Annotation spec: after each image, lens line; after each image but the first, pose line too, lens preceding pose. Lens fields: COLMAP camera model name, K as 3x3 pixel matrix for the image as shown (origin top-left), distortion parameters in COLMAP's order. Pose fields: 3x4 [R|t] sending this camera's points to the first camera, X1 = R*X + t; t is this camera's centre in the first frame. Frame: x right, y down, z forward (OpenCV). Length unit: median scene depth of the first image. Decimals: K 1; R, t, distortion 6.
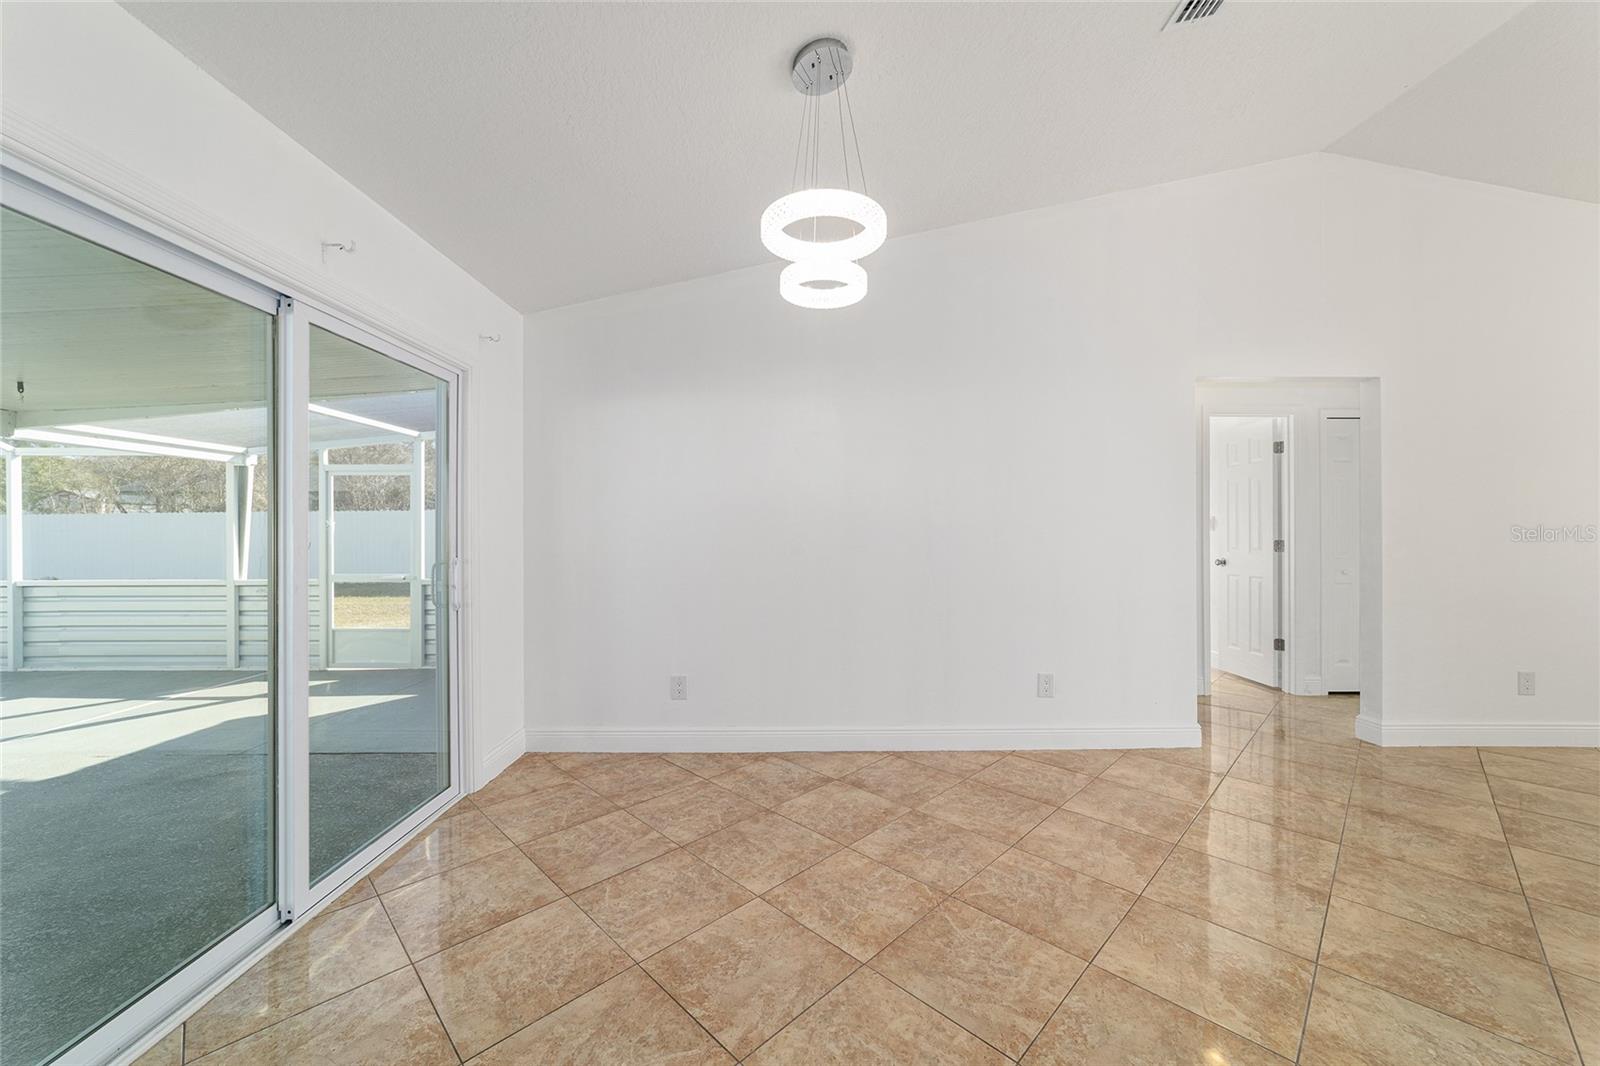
lens RADIAL K [[609.8, 0, 799.6], [0, 609.8, 526.9], [0, 0, 1]] dist [-0.016173, 0.006788]
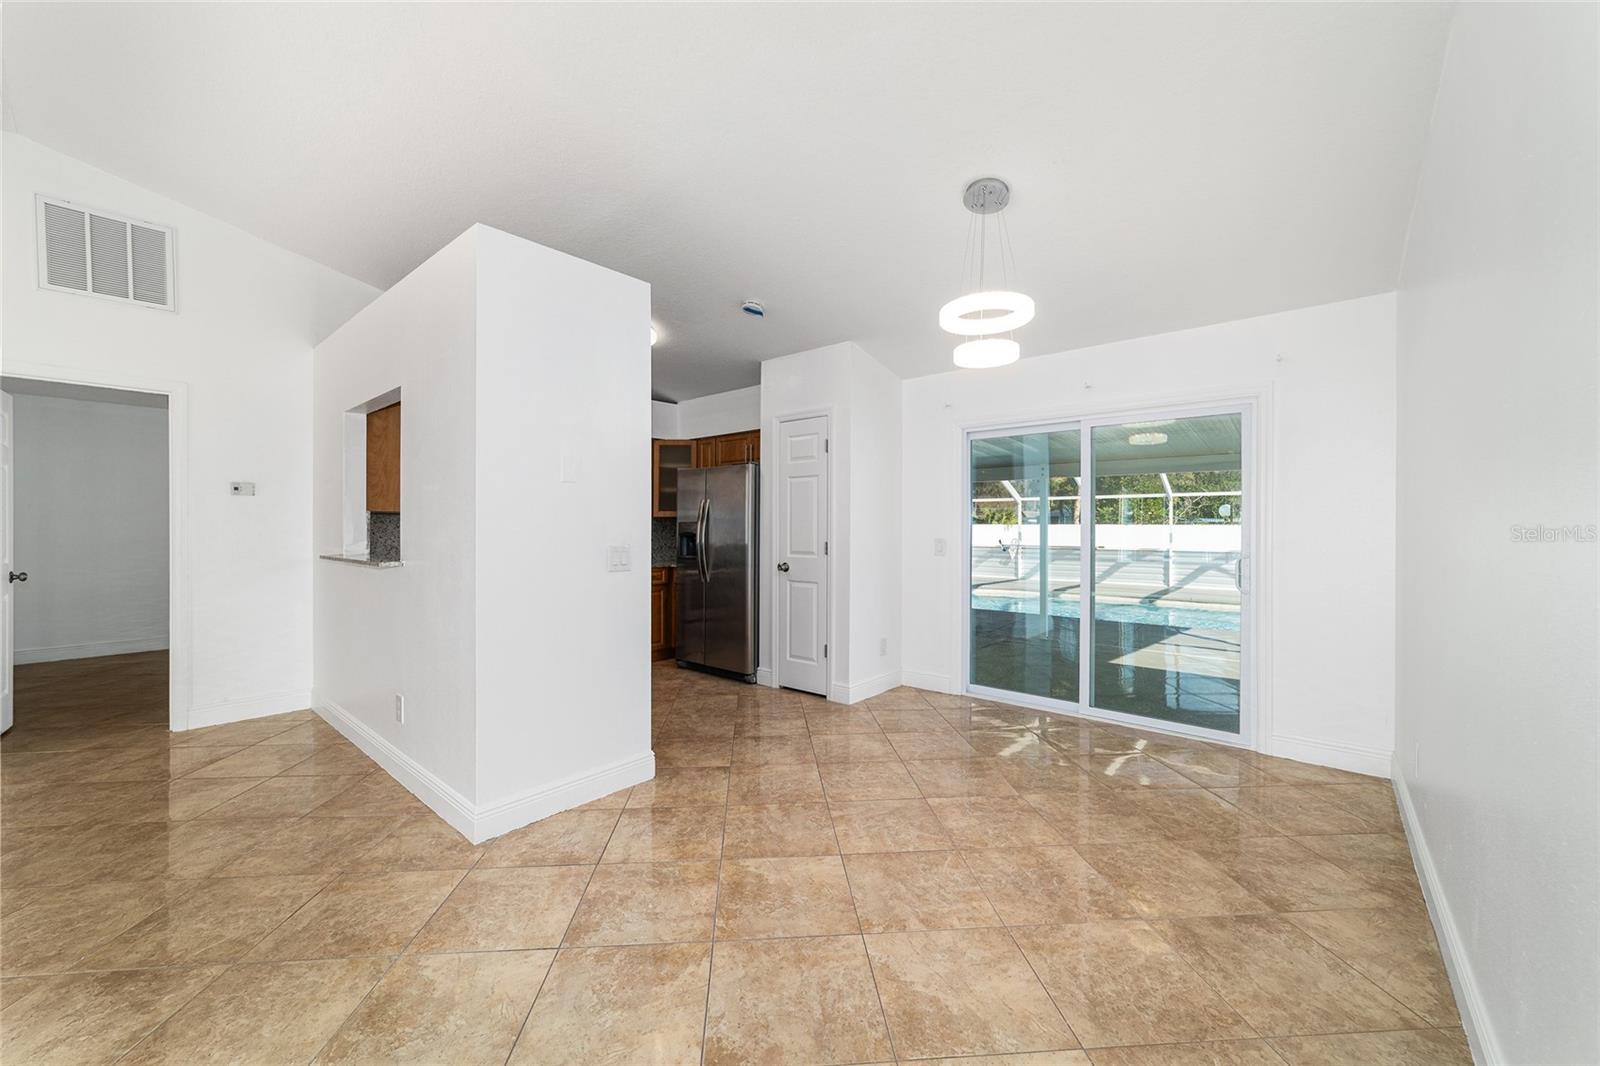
lens RADIAL K [[609.8, 0, 793.6], [0, 609.8, 534.7], [0, 0, 1]] dist [-0.016173, 0.006788]
pose [[-0.659043, 0.010596, -0.752031, 1.423826], [0.004391, 0.999938, 0.010242, -0.003747], [0.752093, 0.003448, -0.659048, 1.652286]]
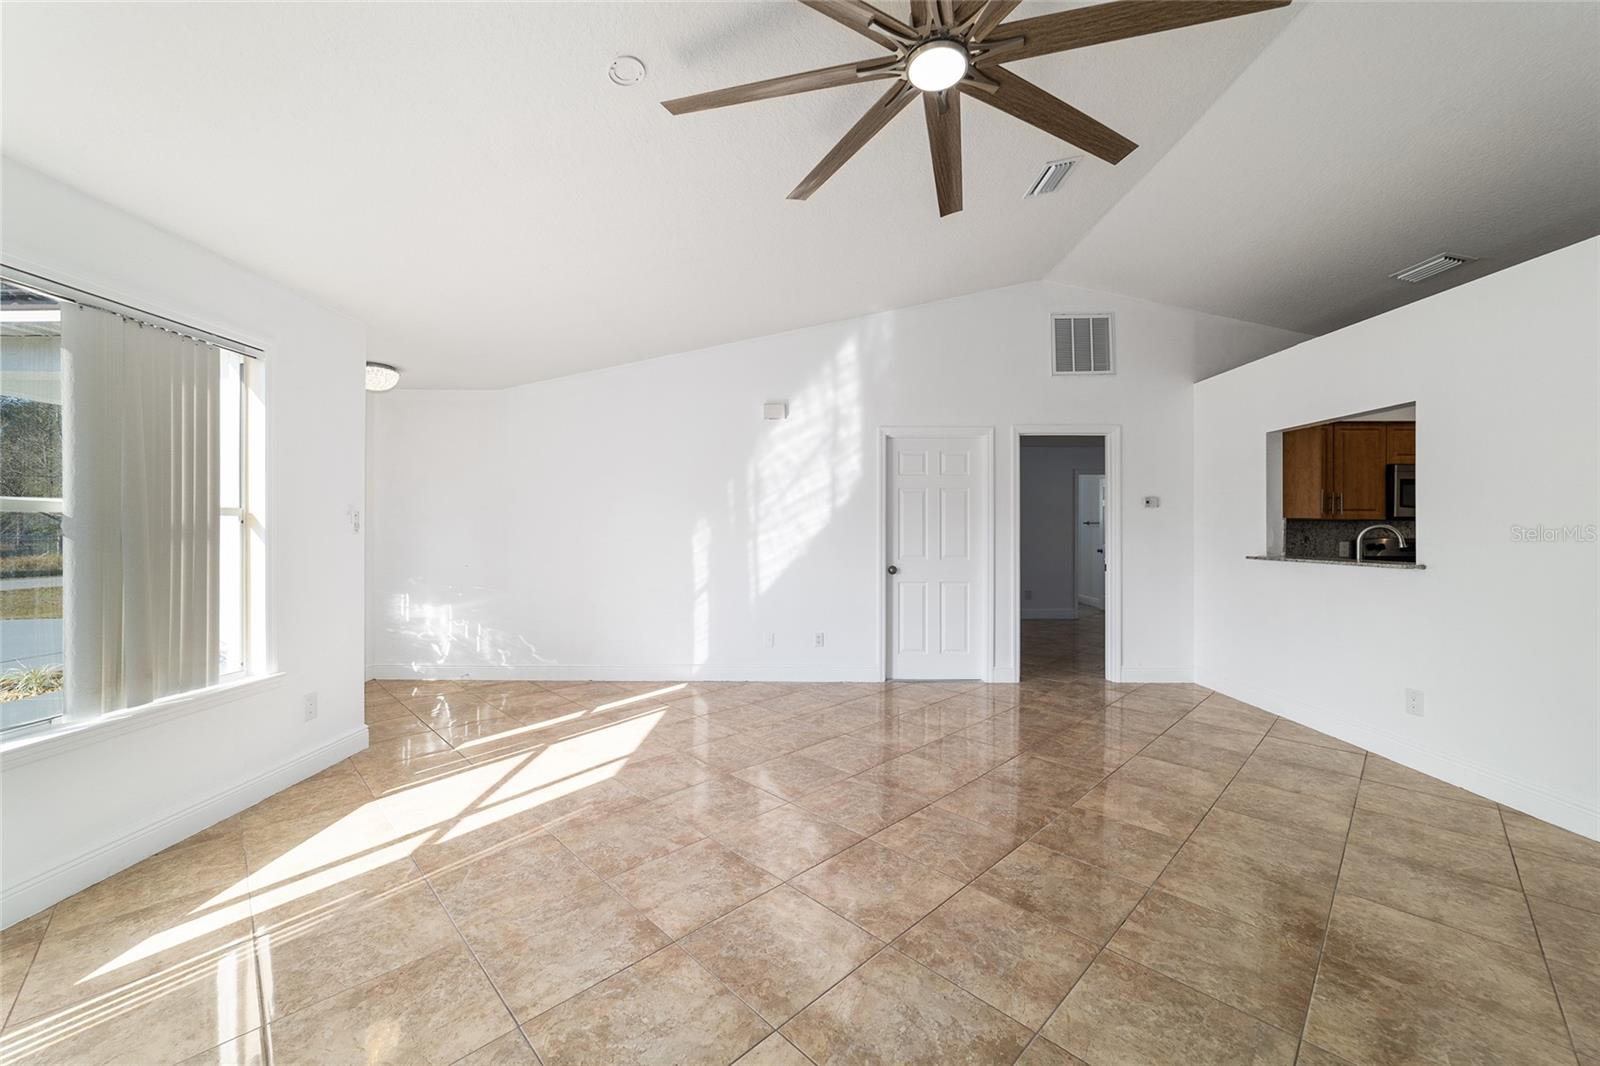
lens RADIAL K [[609.8, 0, 797.1], [0, 609.8, 525.6], [0, 0, 1]] dist [-0.016173, 0.006788]
pose [[-0.999934, 0.000527, 0.011511, 2.619422], [0.000356, 0.999890, -0.014822, -0.007167], [-0.011517, -0.014817, -0.999824, 1.548425]]
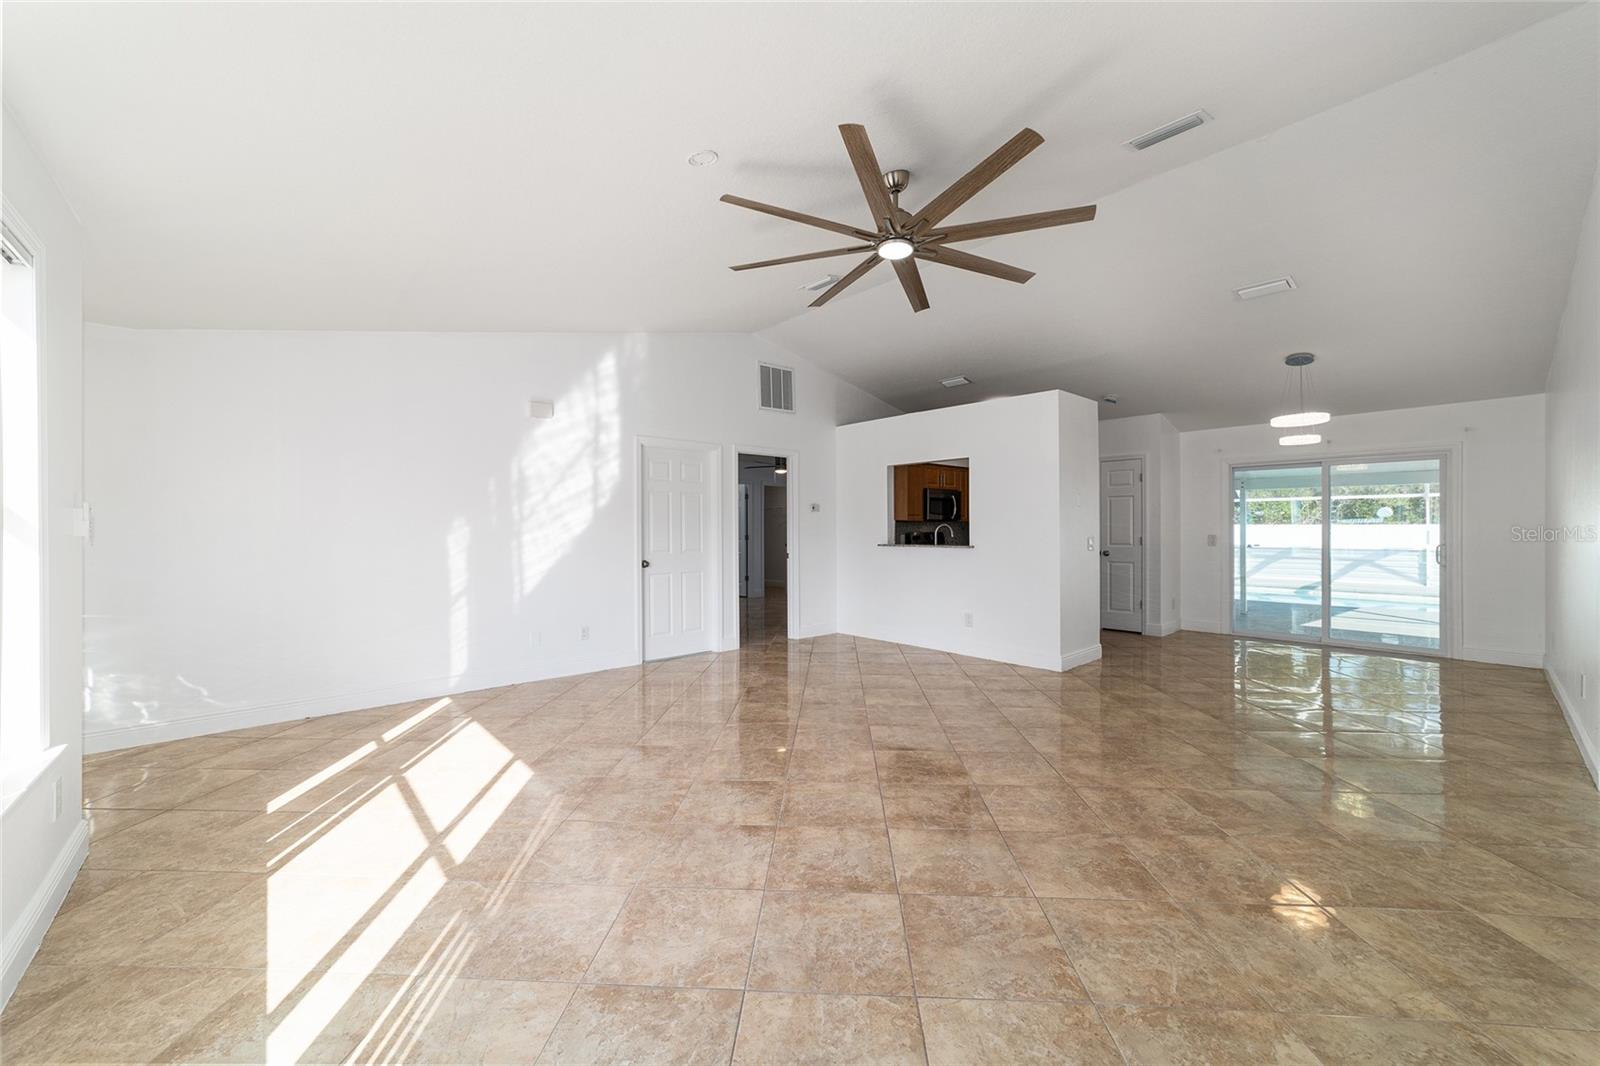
lens RADIAL K [[609.8, 0, 793.9], [0, 609.8, 524.9], [0, 0, 1]] dist [-0.016173, 0.006788]
pose [[-0.751624, 0.000978, -0.659591, 3.667591], [0.010751, 0.999884, -0.010768, -0.005493], [0.659504, -0.015185, -0.751548, 1.615462]]
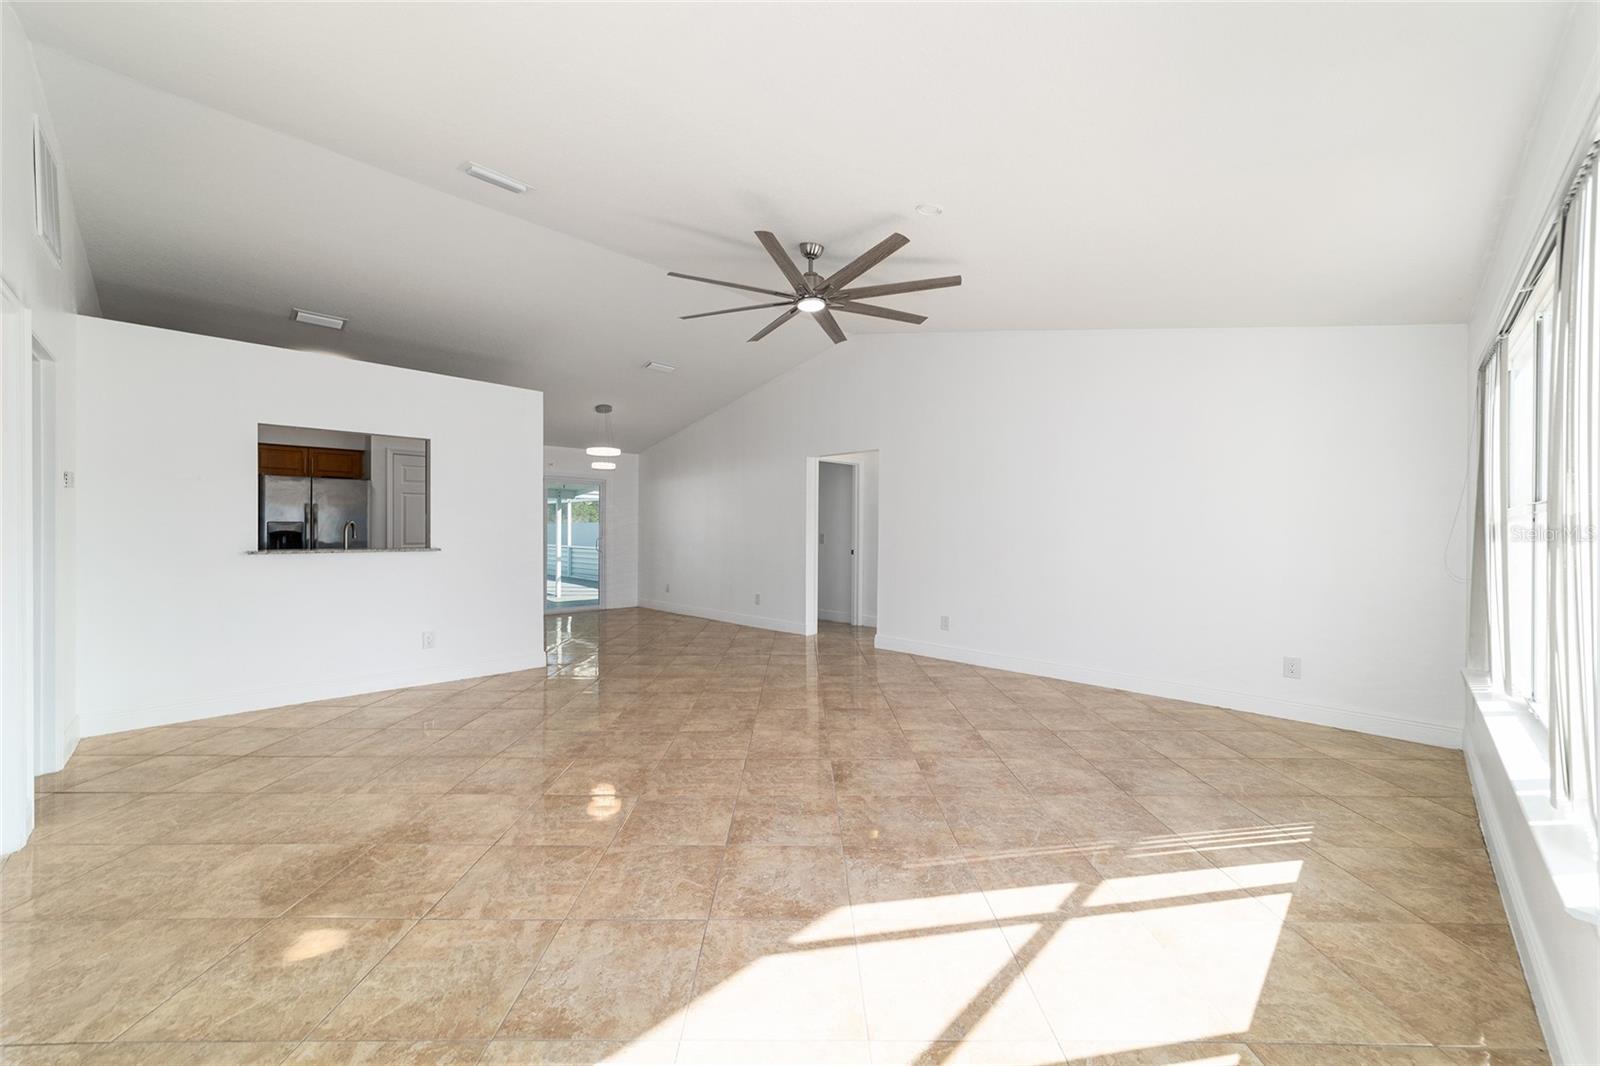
lens RADIAL K [[609.8, 0, 796.3], [0, 609.8, 531.9], [0, 0, 1]] dist [-0.016173, 0.006788]
pose [[0.705280, 0.009658, -0.708863, 3.798703], [-0.003361, 0.999942, 0.010280, -0.021593], [0.708921, -0.004868, 0.705271, -0.859507]]
